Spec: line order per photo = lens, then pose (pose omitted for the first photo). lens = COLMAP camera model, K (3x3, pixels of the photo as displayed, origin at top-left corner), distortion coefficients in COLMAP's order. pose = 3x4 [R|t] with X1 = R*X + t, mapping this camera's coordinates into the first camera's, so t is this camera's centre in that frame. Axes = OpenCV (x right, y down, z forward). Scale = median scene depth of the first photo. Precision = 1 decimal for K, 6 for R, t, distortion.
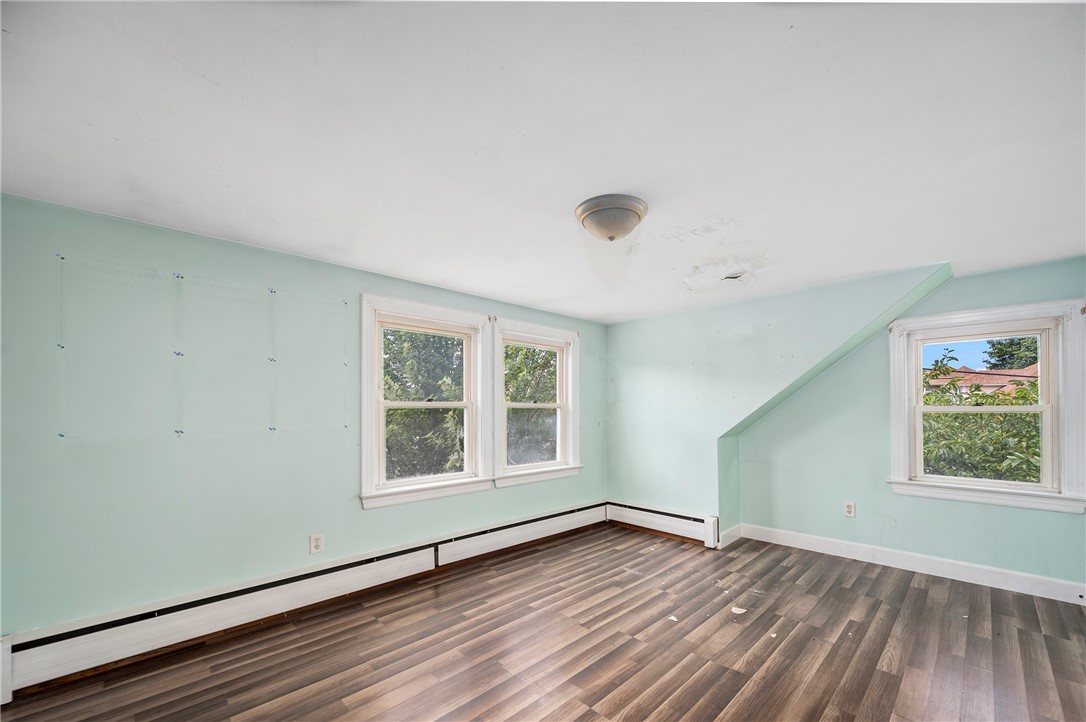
lens RADIAL K [[433.4, 0, 552.6], [0, 433.4, 404.7], [0, 0, 1]] dist [-0.002536, -0.000157]
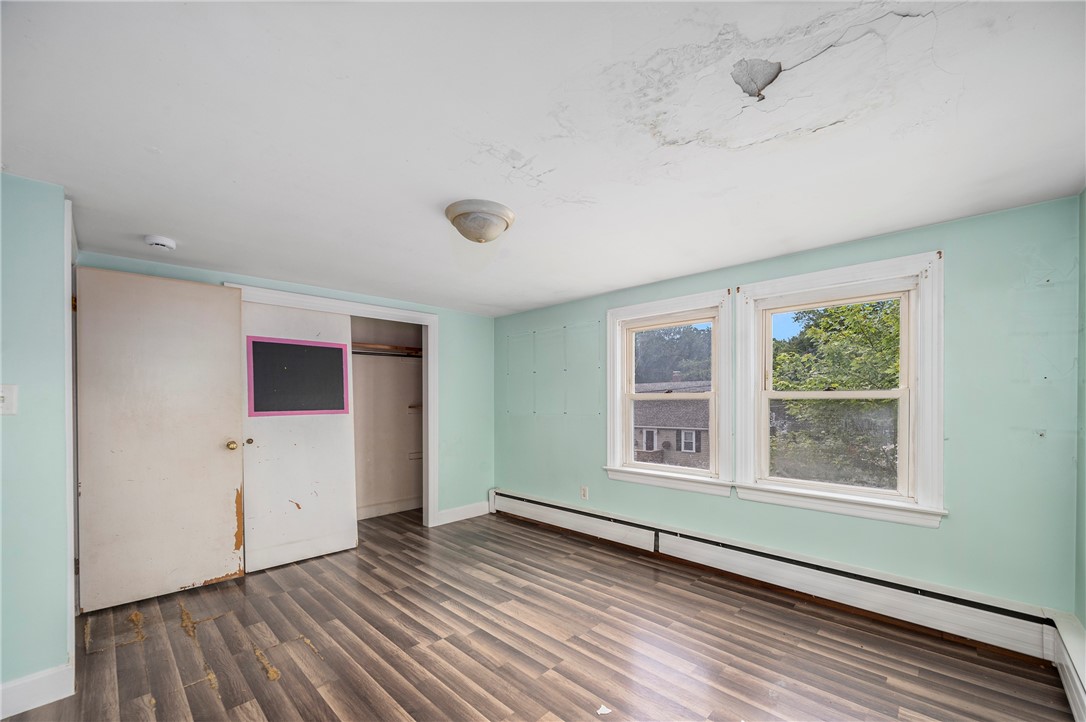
lens RADIAL K [[433.4, 0, 552.6], [0, 433.4, 404.7], [0, 0, 1]] dist [-0.002536, -0.000157]
pose [[0.036996, 0.018202, -0.999150, 0.747996], [0.013277, 0.999737, 0.018704, -0.000993], [0.999227, -0.013958, 0.036745, 0.710618]]
